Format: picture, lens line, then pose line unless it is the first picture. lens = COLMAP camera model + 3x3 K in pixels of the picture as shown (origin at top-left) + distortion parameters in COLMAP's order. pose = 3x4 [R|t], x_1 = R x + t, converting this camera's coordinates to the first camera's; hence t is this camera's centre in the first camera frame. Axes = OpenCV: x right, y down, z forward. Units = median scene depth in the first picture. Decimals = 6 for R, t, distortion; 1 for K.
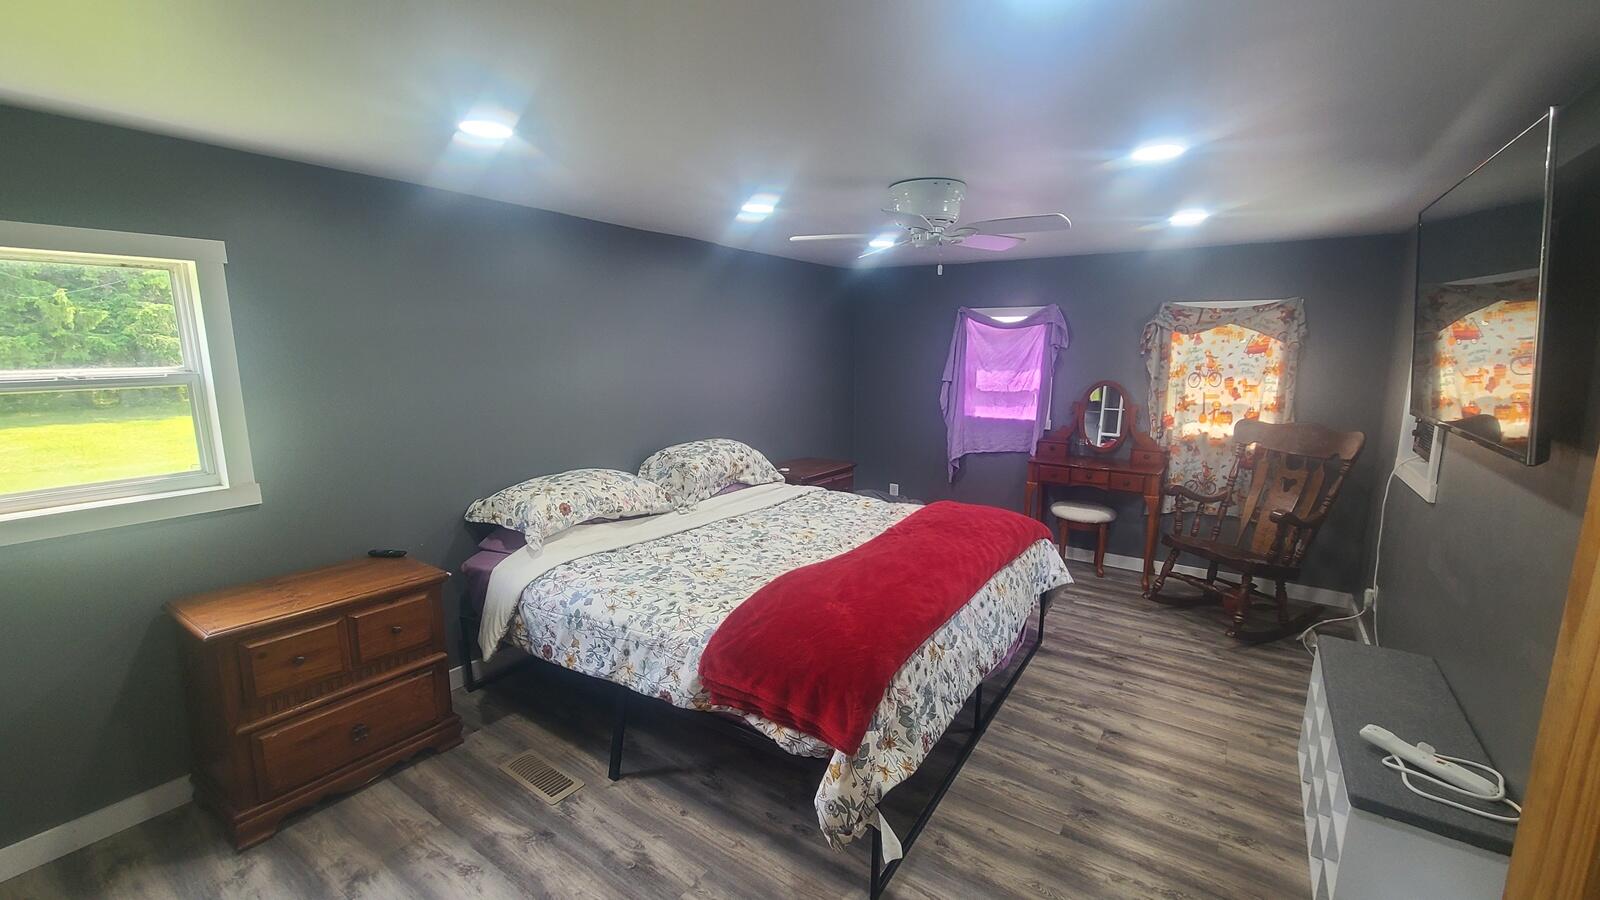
lens RADIAL K [[642.3, 0, 800.0], [0, 642.3, 450.0], [0, 0, 1]] dist [-0.001797, -0.000083]
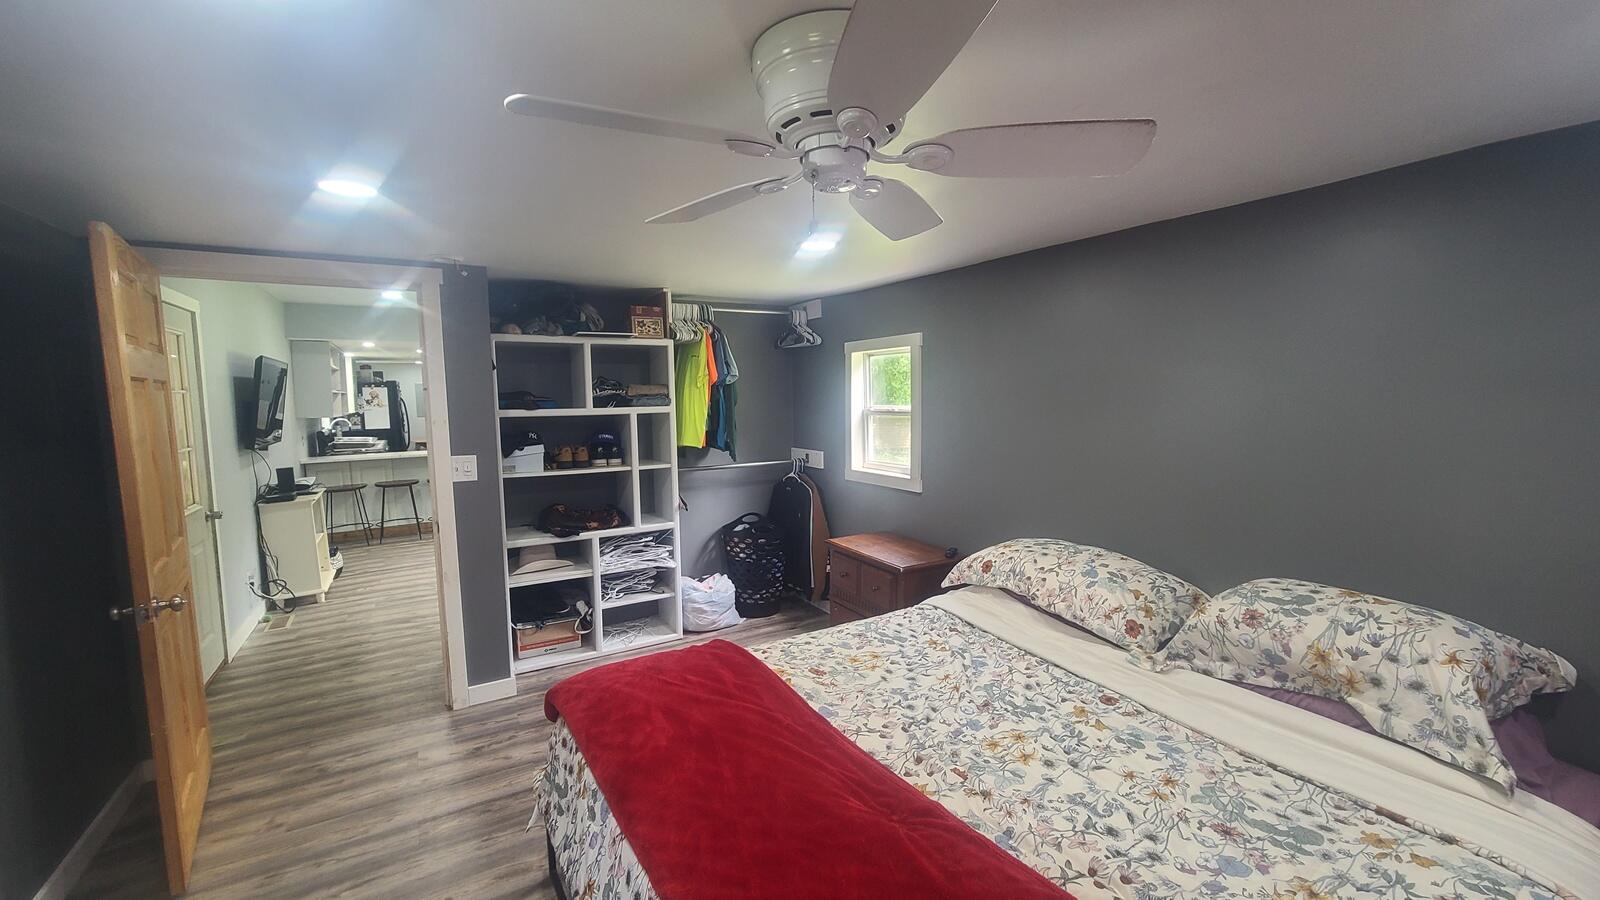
lens RADIAL K [[642.3, 0, 800.0], [0, 642.3, 450.0], [0, 0, 1]] dist [-0.001797, -0.000083]
pose [[-0.407836, 0.087935, -0.908811, 0.516915], [-0.131564, 0.979305, 0.153796, -0.162271], [0.903527, 0.182291, -0.387827, 0.949762]]
